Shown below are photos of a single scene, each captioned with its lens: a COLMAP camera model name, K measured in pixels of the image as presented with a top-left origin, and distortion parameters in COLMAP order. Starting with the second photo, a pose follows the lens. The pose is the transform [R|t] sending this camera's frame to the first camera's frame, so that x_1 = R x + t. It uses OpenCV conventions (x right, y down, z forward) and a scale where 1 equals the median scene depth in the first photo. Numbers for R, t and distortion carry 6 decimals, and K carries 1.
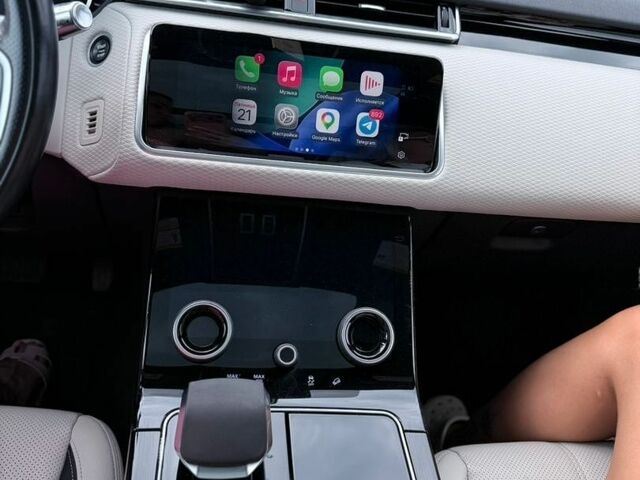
lens RADIAL K [[593.9, 0, 311.7], [0, 593.9, 240.7], [0, 0, 1]] dist [0.184226, -0.435327]
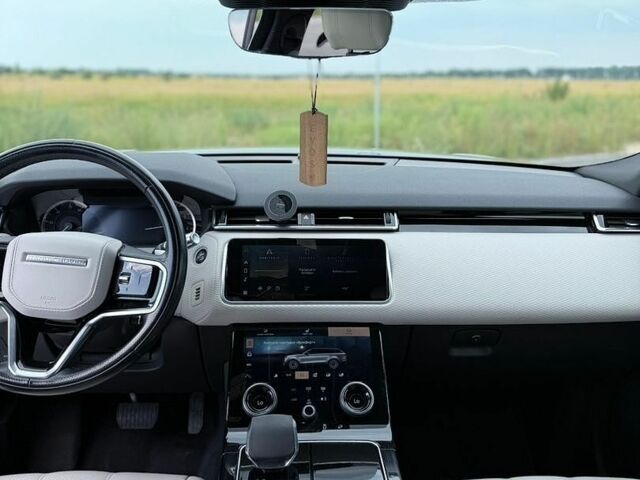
lens RADIAL K [[593.9, 0, 311.7], [0, 593.9, 240.7], [0, 0, 1]] dist [0.184226, -0.435327]
pose [[0.988507, -0.115986, -0.096962, 0.175818], [0.076860, 0.937883, -0.338331, 0.294599], [0.130181, 0.326990, 0.936018, -0.711106]]
